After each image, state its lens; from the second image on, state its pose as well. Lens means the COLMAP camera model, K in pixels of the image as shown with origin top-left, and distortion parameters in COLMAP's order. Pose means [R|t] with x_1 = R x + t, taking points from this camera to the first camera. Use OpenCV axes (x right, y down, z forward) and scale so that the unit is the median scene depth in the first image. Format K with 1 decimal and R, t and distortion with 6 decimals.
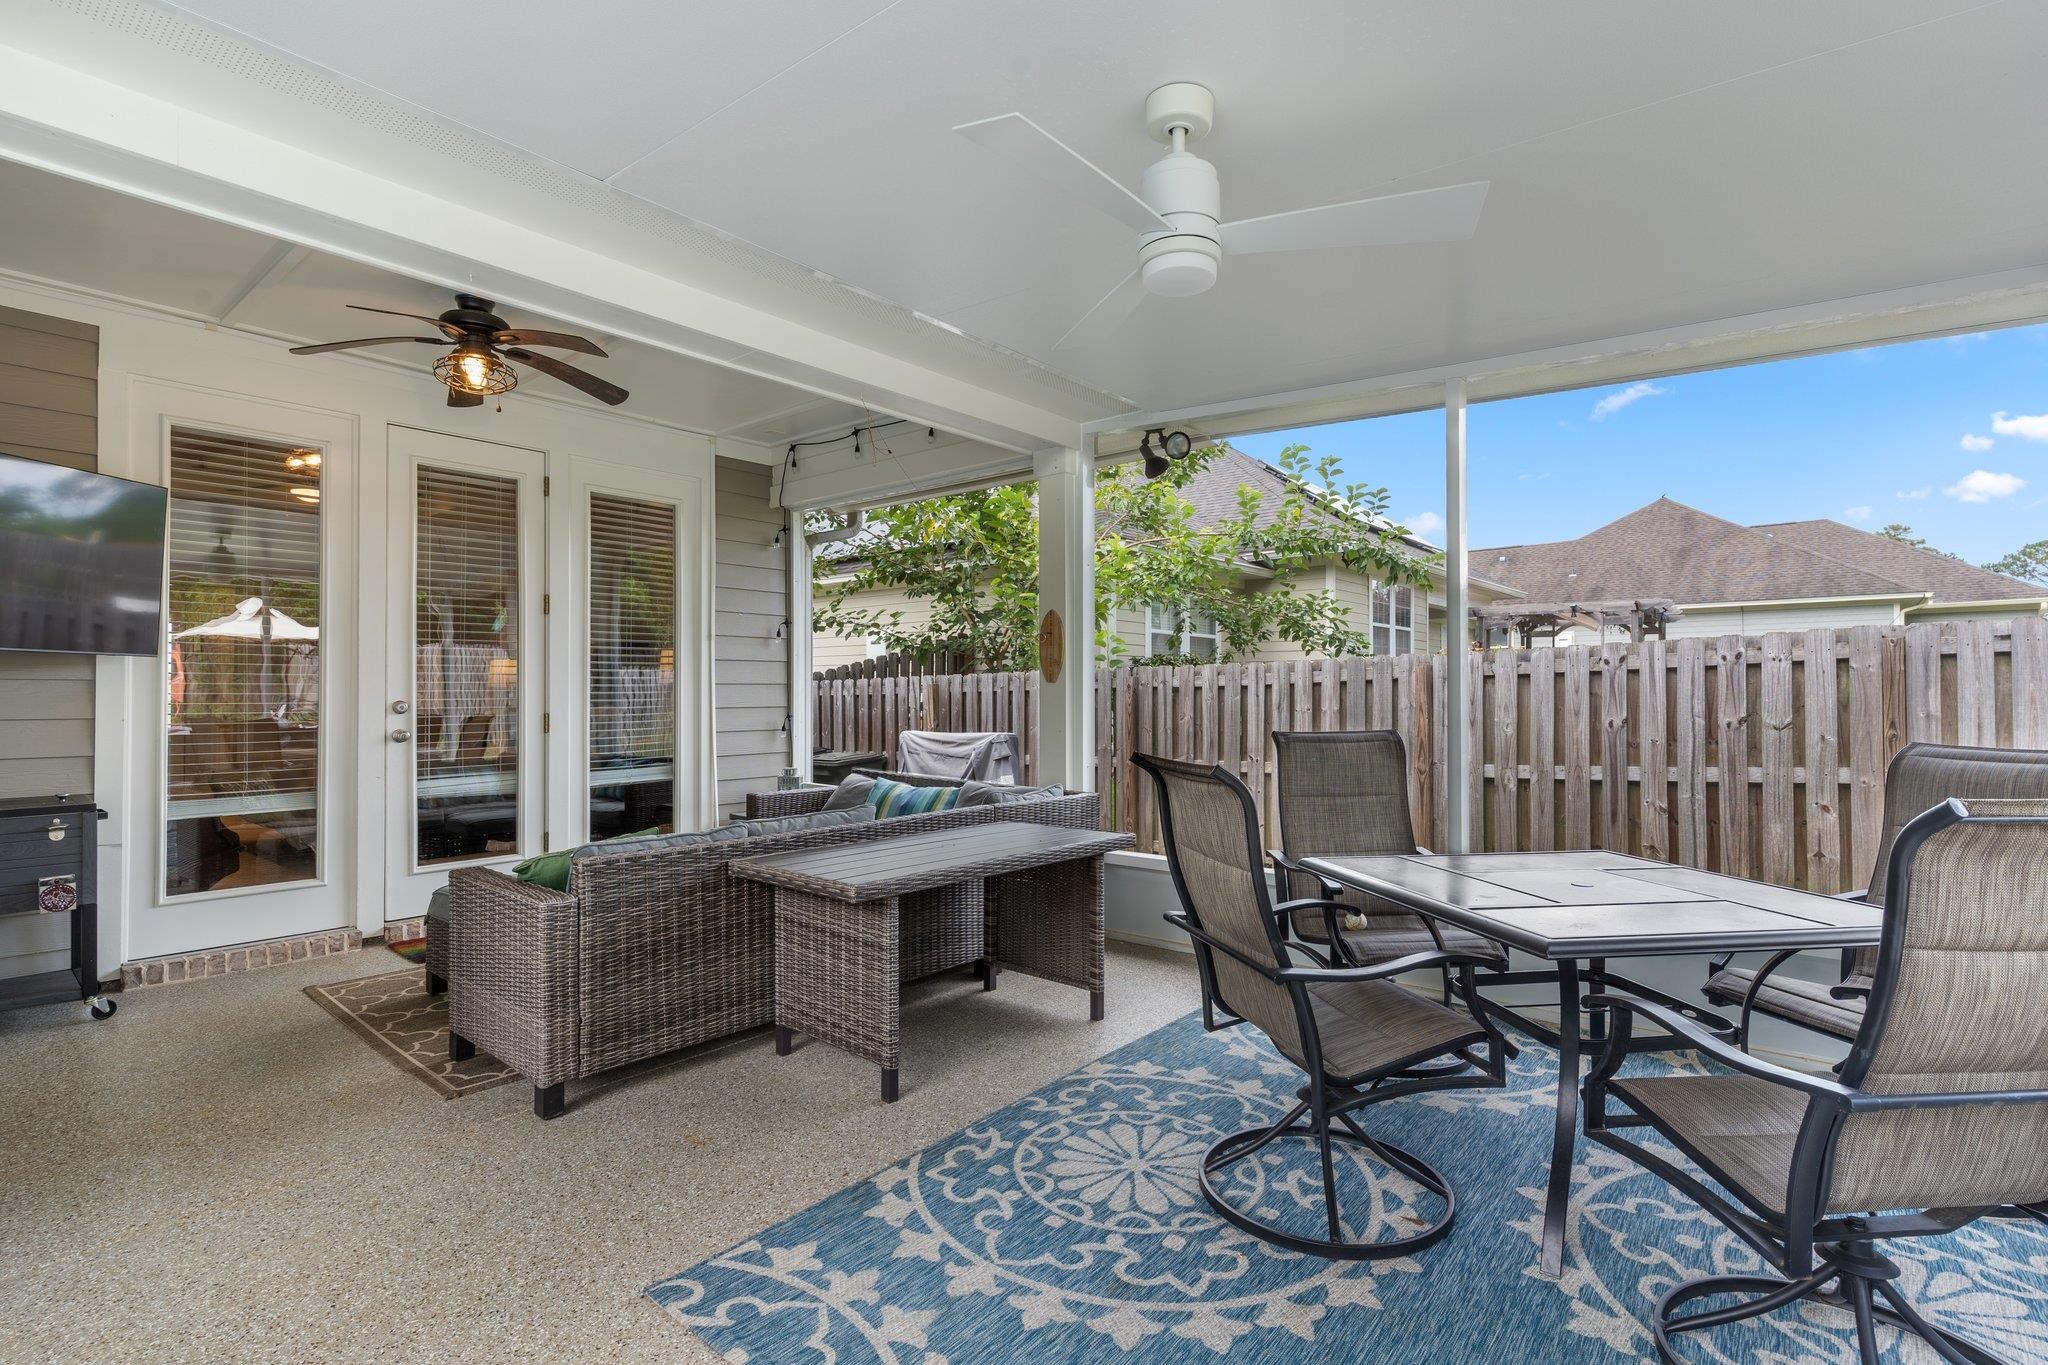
lens RADIAL K [[977.4, 0, 1020.5], [0, 977.4, 681.2], [0, 0, 1]] dist [0.000945, 0.000650]
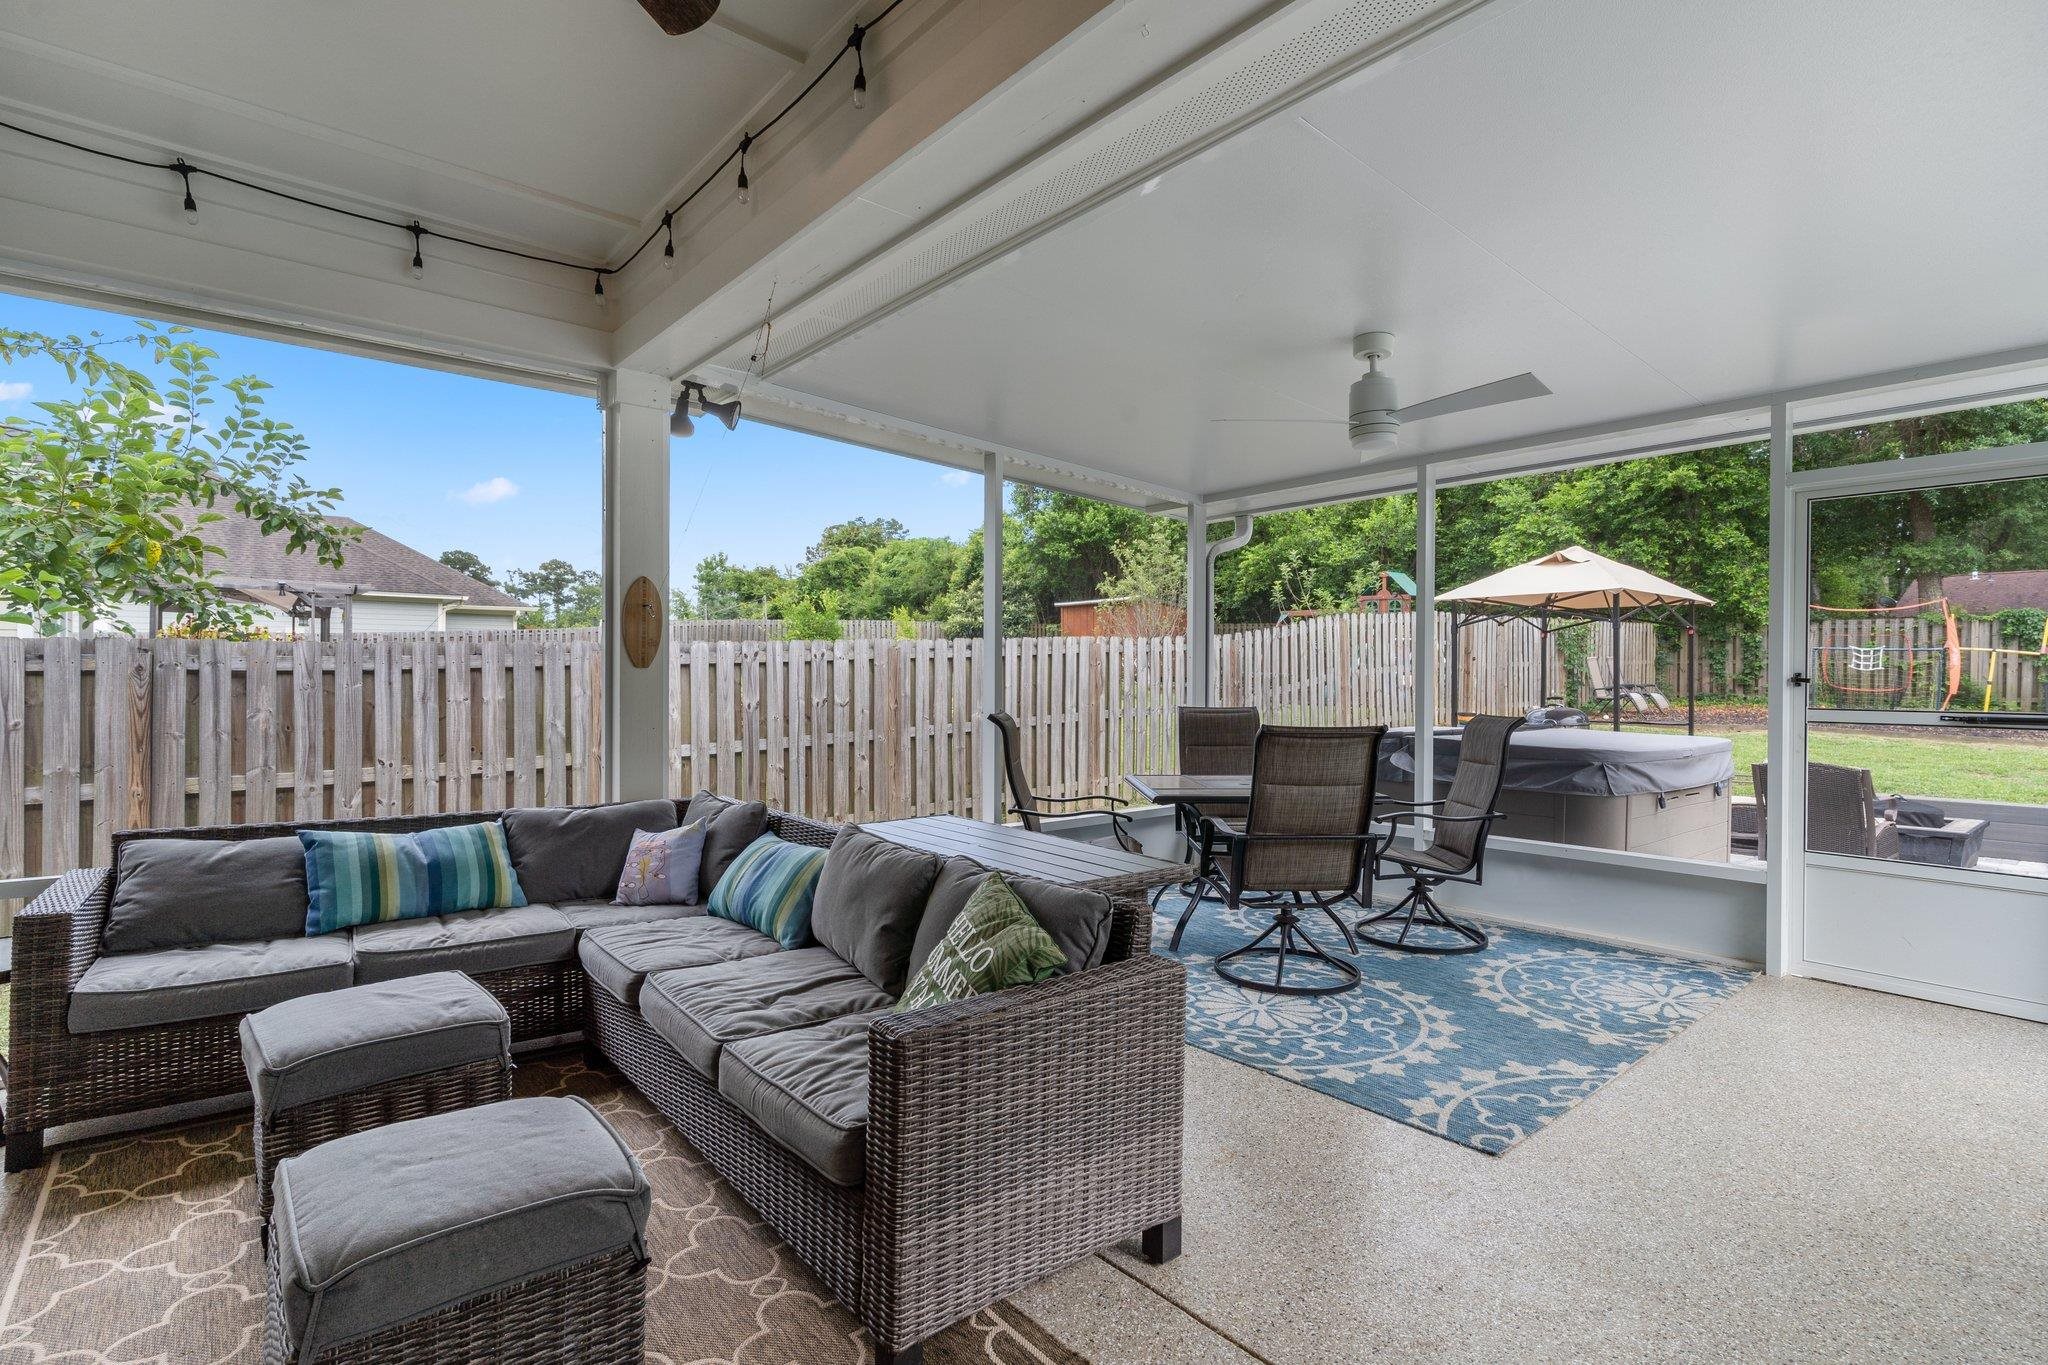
lens RADIAL K [[981.0, 0, 1017.2], [0, 981.0, 681.2], [0, 0, 1]] dist [-0.000406, -0.000256]
pose [[0.171941, 0.000793, 0.985107, -1.351702], [-0.015373, 0.999880, 0.001879, 0.012177], [-0.984987, -0.015467, 0.171932, 1.085720]]
